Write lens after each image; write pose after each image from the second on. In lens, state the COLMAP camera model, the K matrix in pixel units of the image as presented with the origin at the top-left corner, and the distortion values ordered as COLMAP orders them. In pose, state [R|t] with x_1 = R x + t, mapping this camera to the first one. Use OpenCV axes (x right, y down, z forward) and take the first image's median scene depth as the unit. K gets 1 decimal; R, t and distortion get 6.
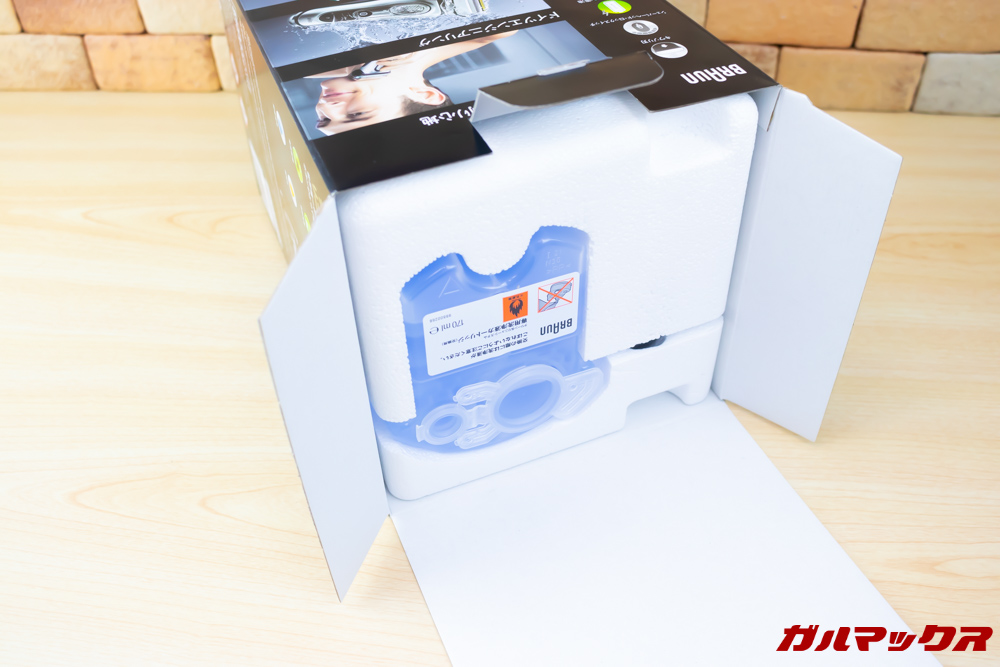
lens RADIAL K [[970.2, 0, 492.3], [0, 970.2, 330.8], [0, 0, 1]] dist [-0.128706, 0.106201]
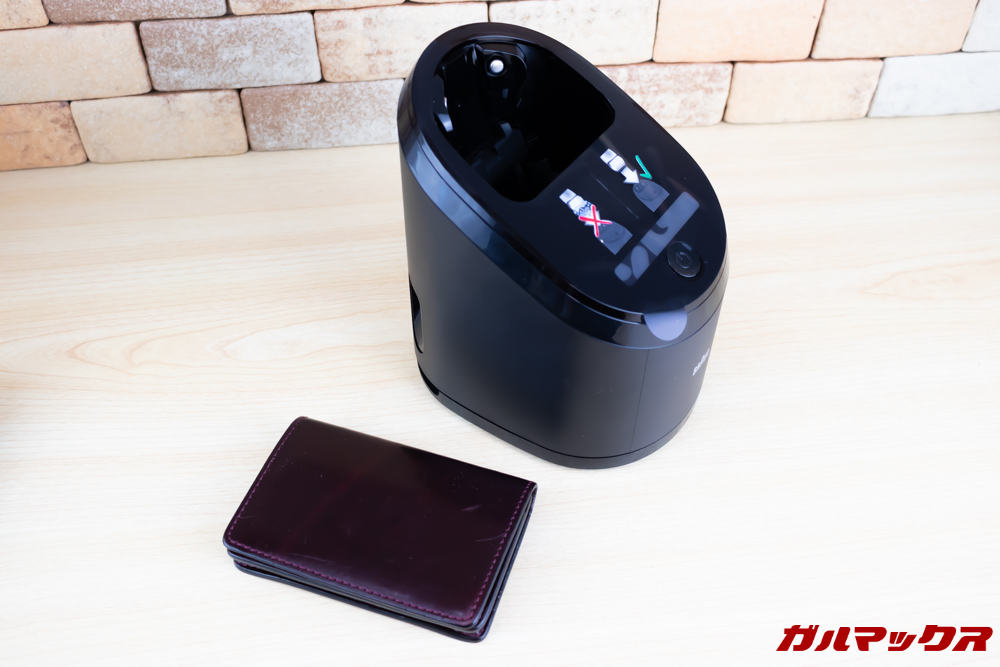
lens RADIAL K [[1003.1, 0, 496.1], [0, 1003.1, 331.9], [0, 0, 1]] dist [-0.125599, 0.120084]
pose [[0.976021, -0.130641, 0.174113, -0.116198], [0.118752, 0.989928, 0.077081, -0.143201], [-0.182429, -0.054556, 0.981704, 0.099423]]
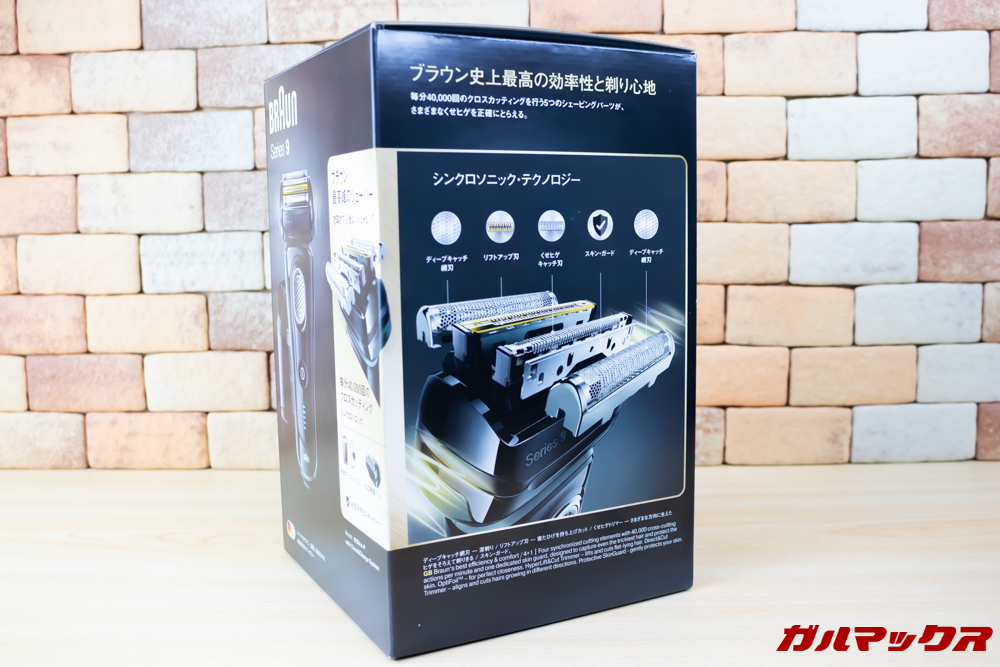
lens RADIAL K [[970.2, 0, 492.3], [0, 970.2, 330.8], [0, 0, 1]] dist [-0.128706, 0.106201]
pose [[0.996634, 0.005106, 0.081816, -0.066087], [0.043406, 0.813790, -0.579536, 0.274364], [-0.069540, 0.581136, 0.810830, 0.039033]]
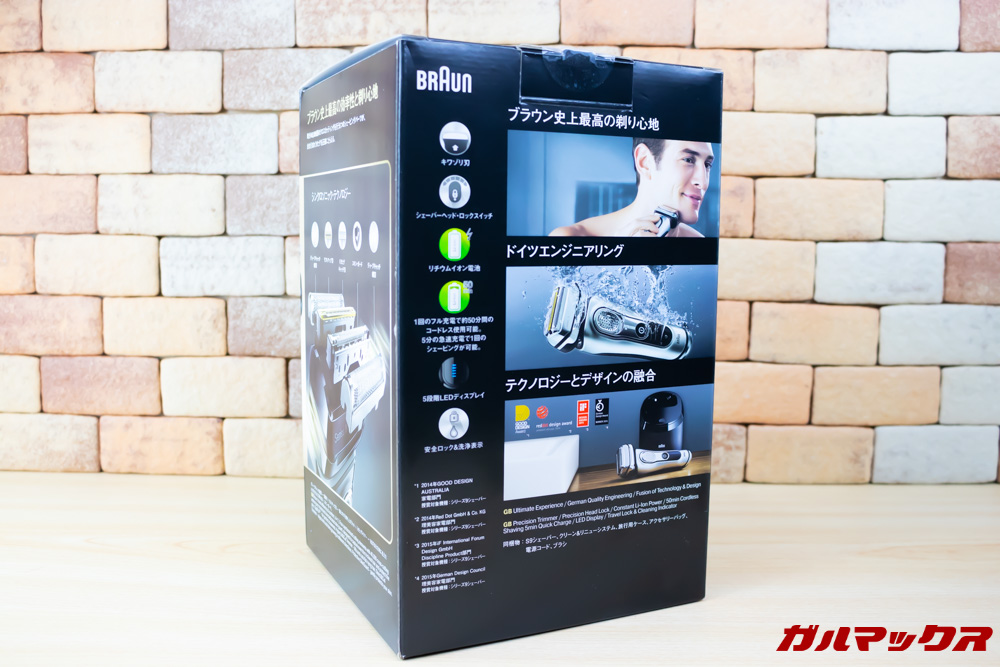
lens RADIAL K [[970.2, 0, 492.3], [0, 970.2, 330.8], [0, 0, 1]] dist [-0.128706, 0.106201]
pose [[0.995728, 0.029238, 0.087589, -0.097863], [0.028022, 0.808140, -0.588323, 0.266548], [-0.087985, 0.588264, 0.803868, 0.049858]]
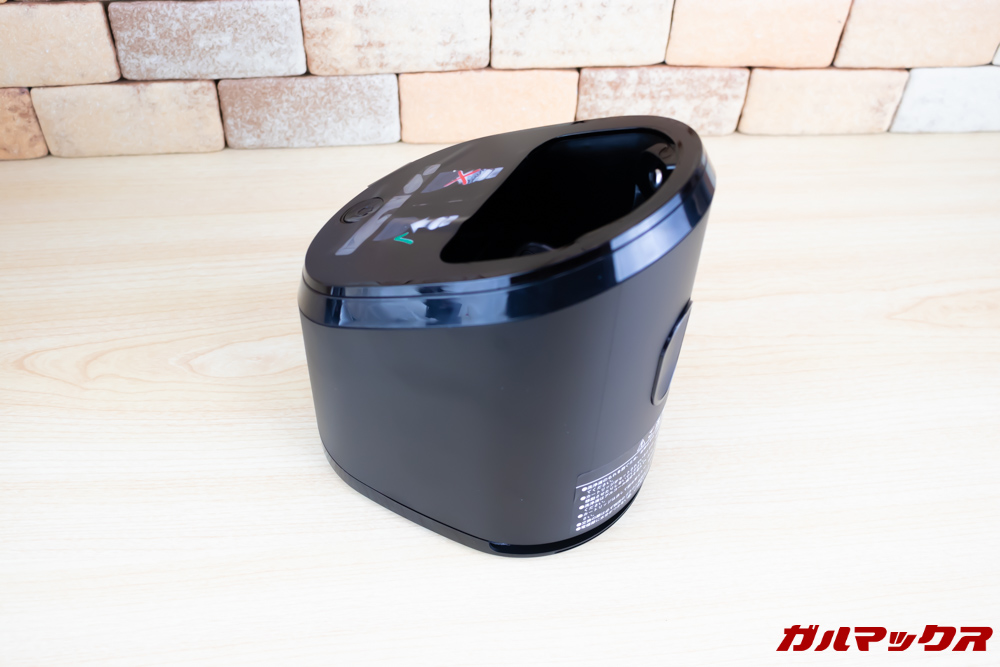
lens RADIAL K [[999.8, 0, 496.6], [0, 999.8, 335.9], [0, 0, 1]] dist [-0.135964, 0.132874]
pose [[0.974744, -0.104445, 0.197397, -0.114984], [0.093399, 0.993538, 0.064486, -0.139055], [-0.202856, -0.044421, 0.978200, 0.178063]]
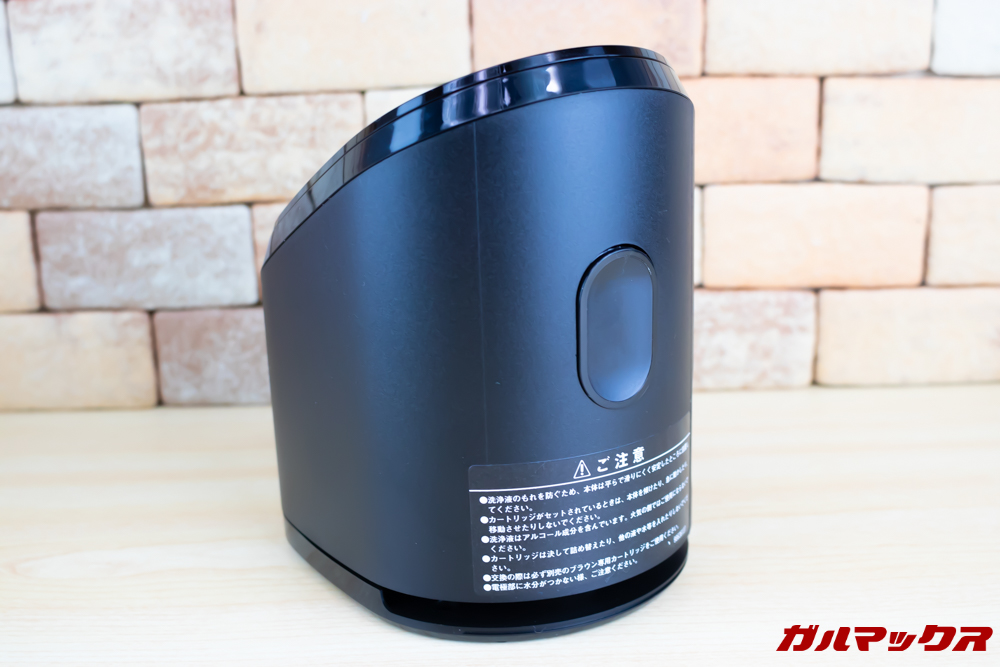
lens RADIAL K [[1218.9, 0, 500.0], [0, 1218.9, 333.5], [0, 0, 1]] dist [-0.096751, 0.079806]
pose [[0.994676, -0.027822, 0.099224, -0.001358], [0.070578, 0.885516, -0.459217, 0.098016], [-0.075088, 0.463775, 0.882765, 0.283901]]
